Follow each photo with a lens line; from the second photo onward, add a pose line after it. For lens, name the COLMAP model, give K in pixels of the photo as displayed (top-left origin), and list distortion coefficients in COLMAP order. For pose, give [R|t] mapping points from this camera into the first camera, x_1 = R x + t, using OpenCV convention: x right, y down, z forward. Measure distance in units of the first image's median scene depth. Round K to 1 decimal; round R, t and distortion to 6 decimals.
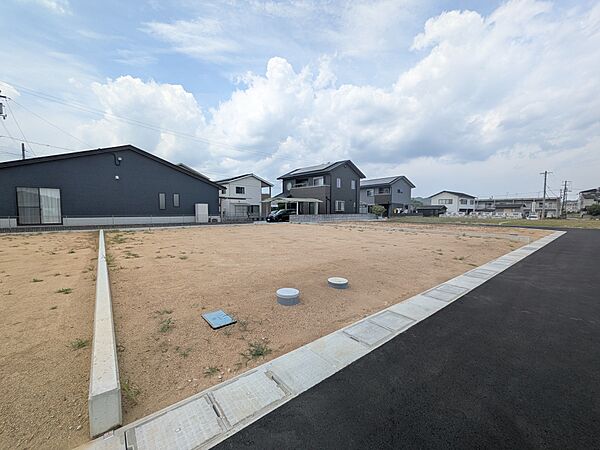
lens RADIAL K [[240.5, 0, 301.9], [0, 240.5, 225.1], [0, 0, 1]] dist [0.002318, 0.000235]
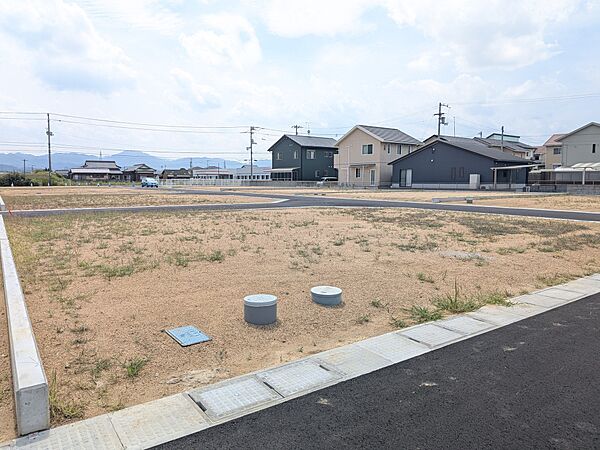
lens RADIAL K [[442.5, 0, 296.0], [0, 442.5, 211.6], [0, 0, 1]] dist [0.046930, -0.003650]
pose [[-0.086797, 0.066058, -0.994034, 1.255796], [-0.061985, 0.995508, 0.071569, -0.001478], [0.994296, 0.067827, -0.082312, 0.166779]]
